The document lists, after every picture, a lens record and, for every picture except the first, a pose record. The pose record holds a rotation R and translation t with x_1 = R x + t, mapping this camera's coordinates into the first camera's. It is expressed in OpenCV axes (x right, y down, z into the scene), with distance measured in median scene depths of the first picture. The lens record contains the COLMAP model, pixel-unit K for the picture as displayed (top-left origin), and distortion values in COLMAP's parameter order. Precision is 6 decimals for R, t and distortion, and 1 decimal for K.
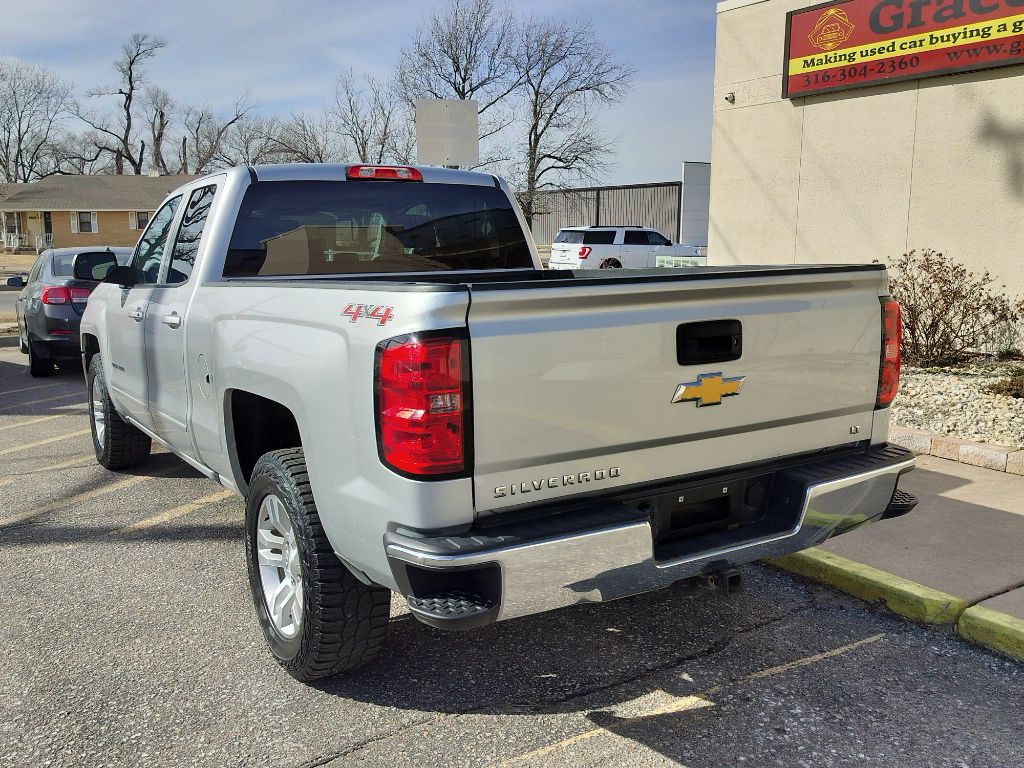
lens RADIAL K [[942.3, 0, 516.0], [0, 942.3, 382.2], [0, 0, 1]] dist [0.006985, 0.000000]
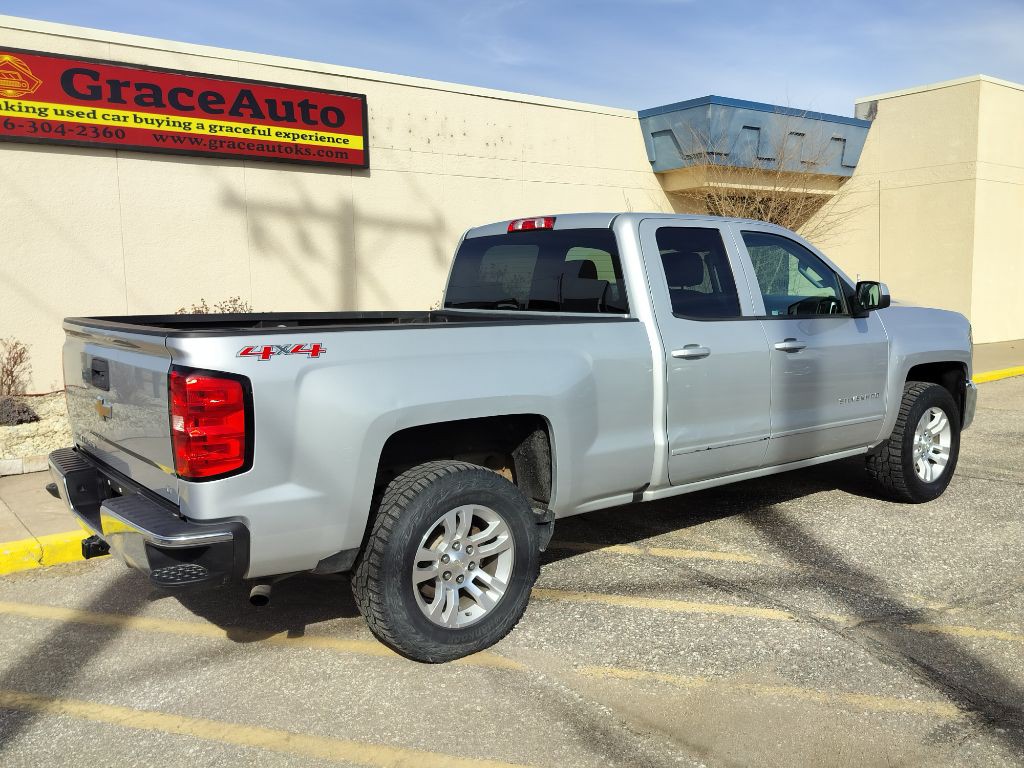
lens RADIAL K [[868.0, 0, 496.6], [0, 868.0, 397.2], [0, 0, 1]] dist [0.047699, -0.067595]
pose [[-0.078670, -0.125187, 0.989009, -0.671031], [0.171374, 0.975617, 0.137123, -0.096976], [-0.982060, 0.180278, -0.055298, 0.659859]]
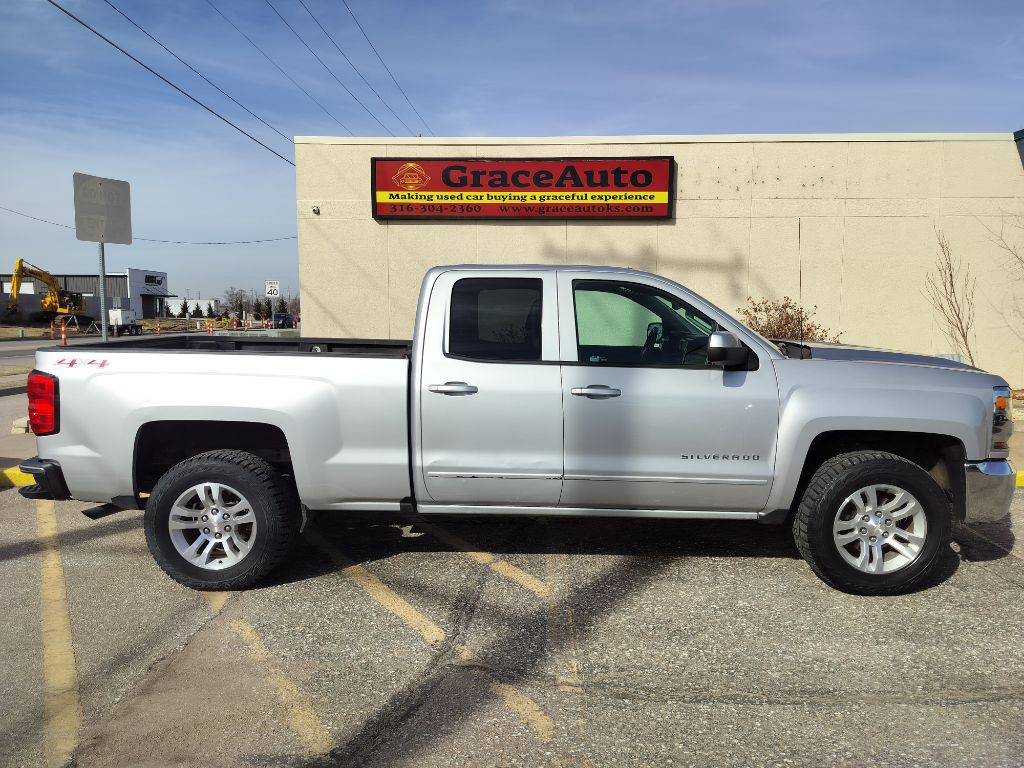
lens RADIAL K [[702.2, 0, 512.4], [0, 702.2, 396.2], [0, 0, 1]] dist [0.043442, -0.039521]
pose [[0.567726, -0.094472, 0.817779, -0.550394], [0.124291, 0.991842, 0.028293, -0.045556], [-0.813781, 0.085580, 0.574837, 0.278812]]
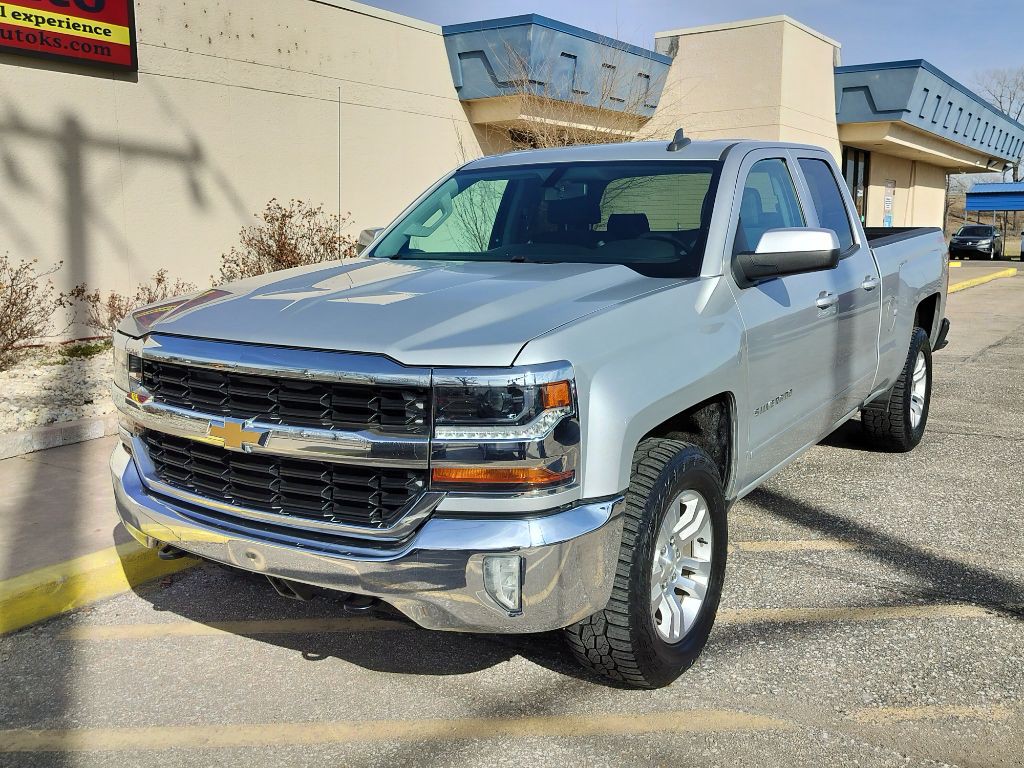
lens RADIAL K [[983.4, 0, 501.0], [0, 983.4, 379.8], [0, 0, 1]] dist [0.004794, 0.000000]
pose [[-0.400545, -0.133616, 0.906482, -0.556621], [0.149475, 0.966529, 0.208515, -0.116214], [-0.904003, 0.219016, -0.367166, 0.816753]]
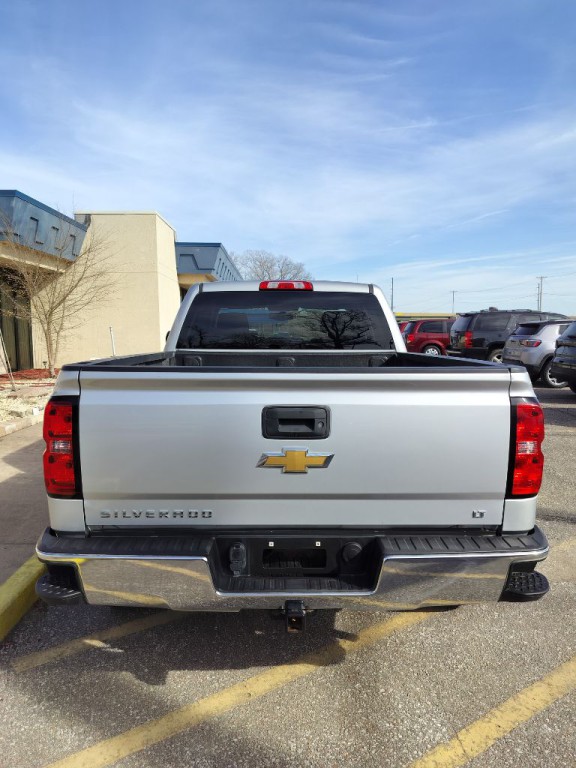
lens RADIAL K [[579.6, 0, 292.5], [0, 579.6, 389.4], [0, 0, 1]] dist [0.058203, -0.067008]
pose [[-0.854712, -0.051178, 0.516573, -0.407022], [0.081437, 0.969587, 0.230802, -0.147800], [-0.512675, 0.239337, -0.824550, 0.980281]]
